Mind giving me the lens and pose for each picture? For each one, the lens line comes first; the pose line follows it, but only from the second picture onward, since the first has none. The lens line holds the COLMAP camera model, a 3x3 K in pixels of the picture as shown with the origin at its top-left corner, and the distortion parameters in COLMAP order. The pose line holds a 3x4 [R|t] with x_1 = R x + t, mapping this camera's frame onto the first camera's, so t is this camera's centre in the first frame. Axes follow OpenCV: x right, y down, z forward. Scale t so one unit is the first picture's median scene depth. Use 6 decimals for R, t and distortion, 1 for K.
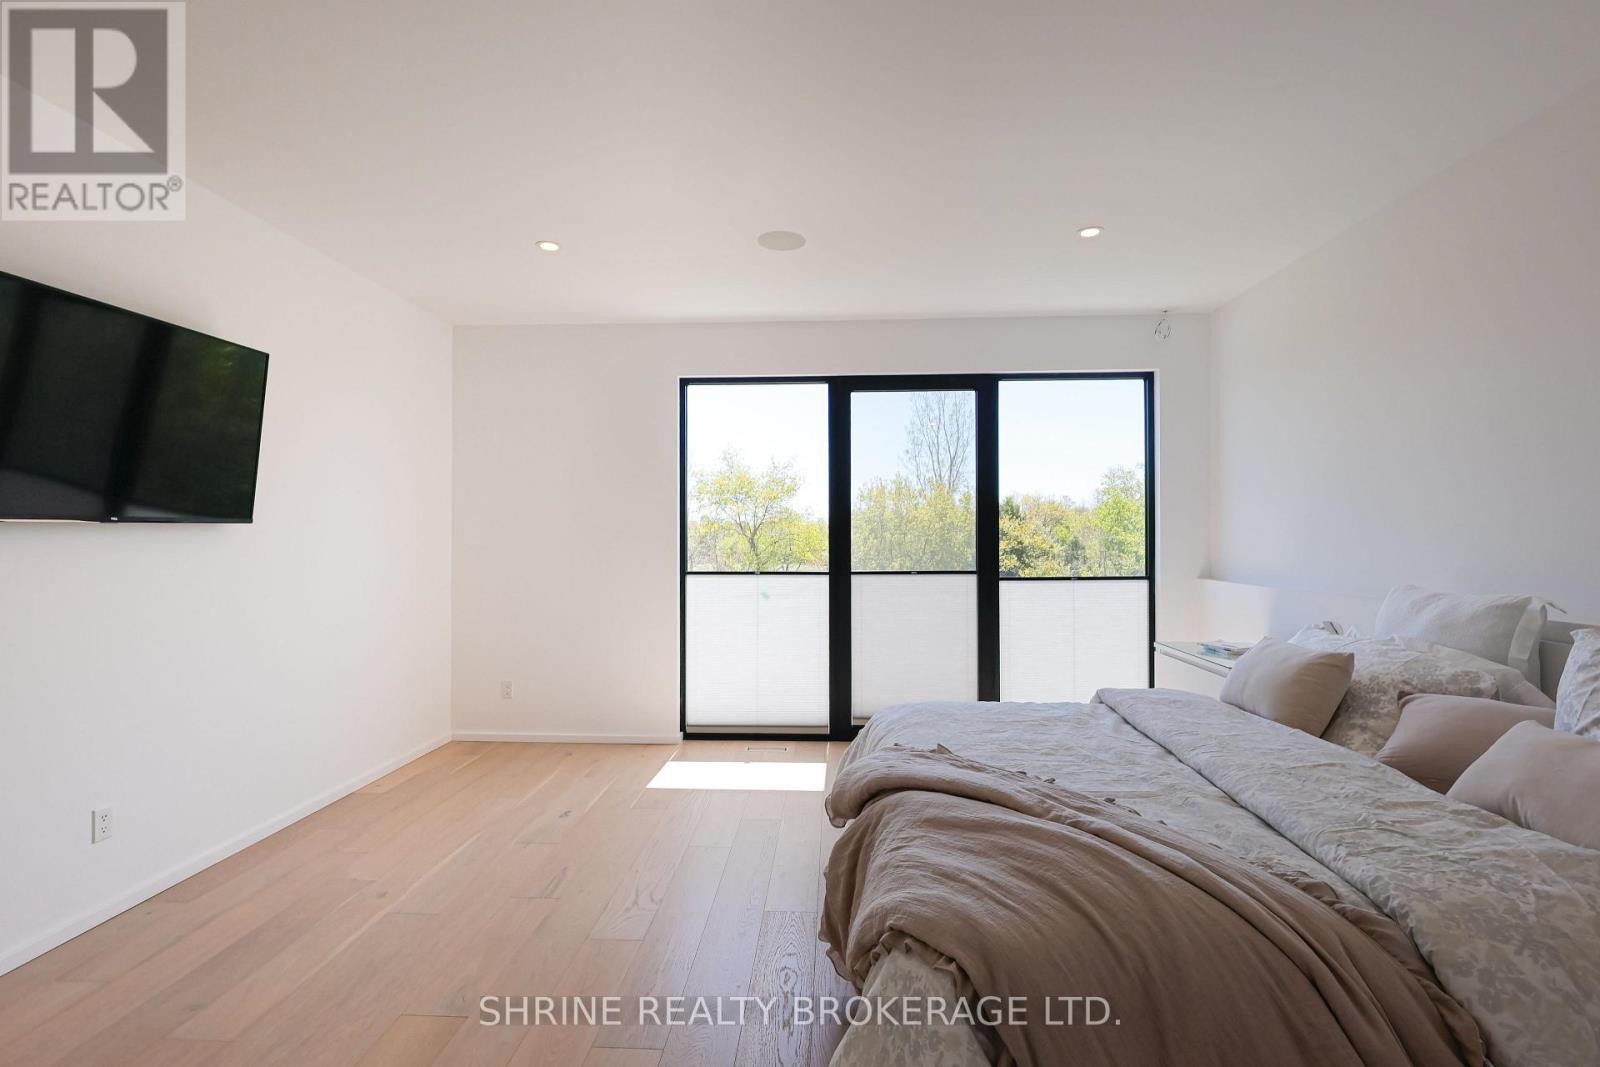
lens RADIAL K [[754.6, 0, 800.0], [0, 754.6, 533.5], [0, 0, 1]] dist [-0.002998, 0.000164]
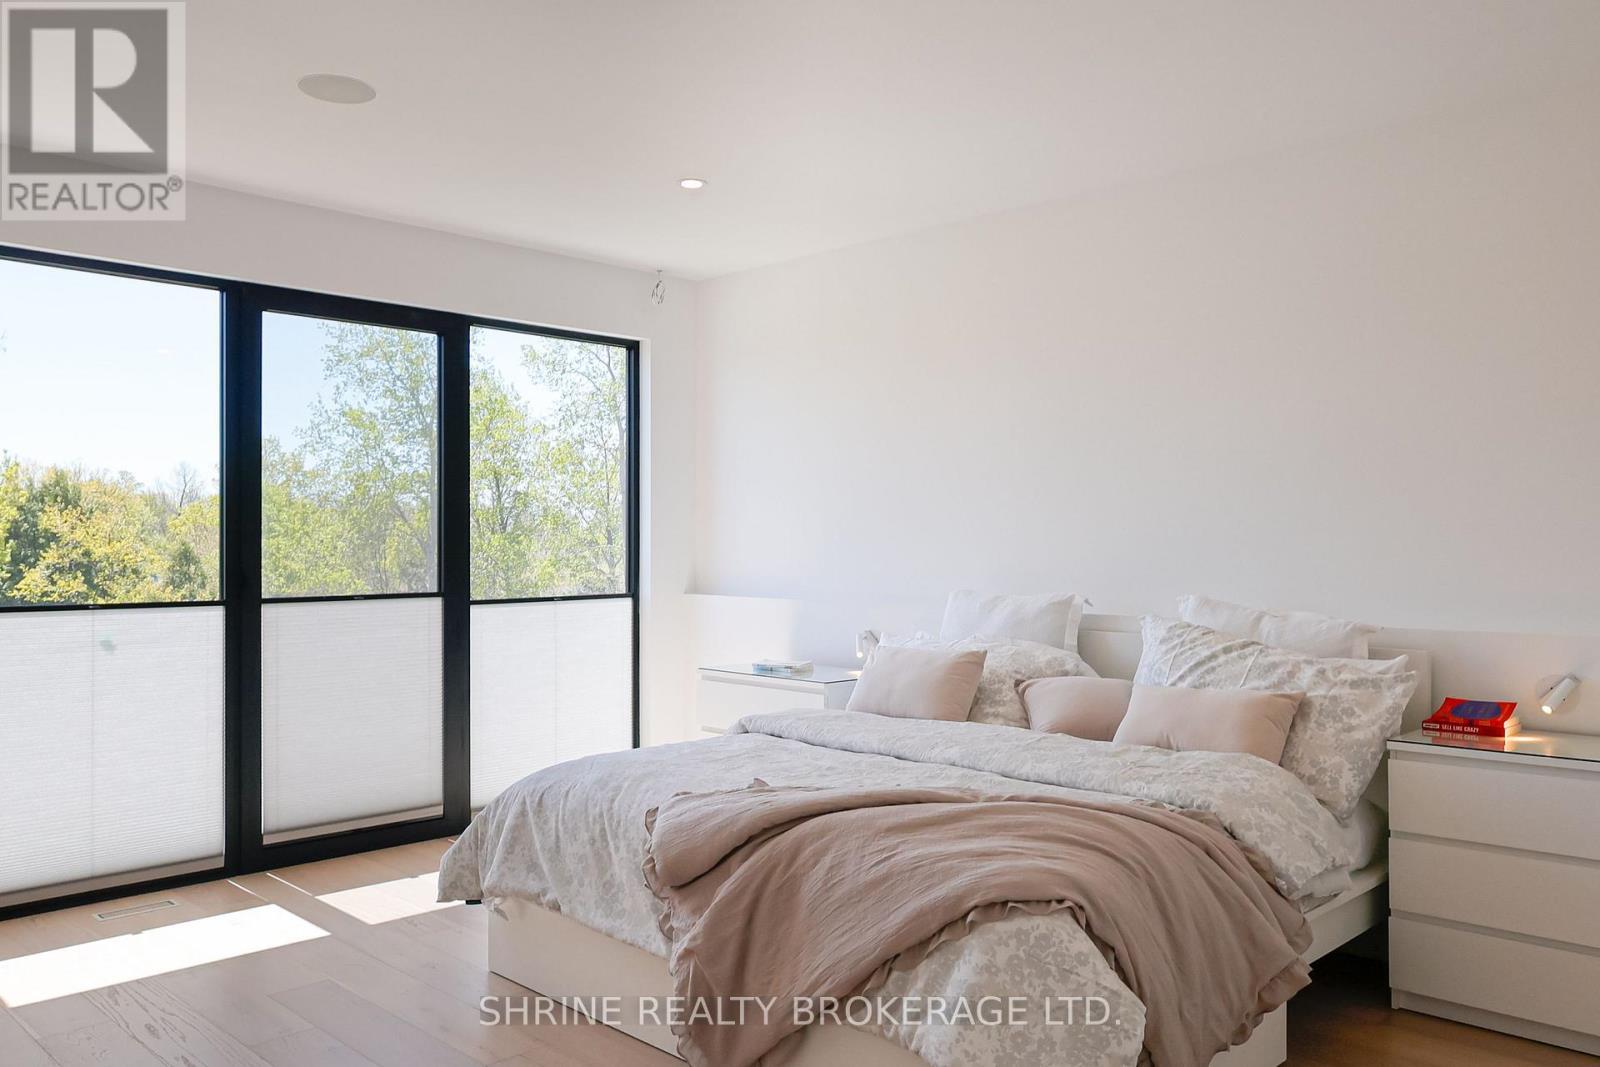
lens RADIAL K [[1194.3, 0, 800.0], [0, 1194.3, 533.5], [0, 0, 1]] dist [0.000542, -0.001010]
pose [[0.668759, 0.009133, 0.743423, -0.728531], [-0.006968, 0.999958, -0.006016, -0.001050], [-0.743447, -0.001157, 0.668794, 0.020605]]
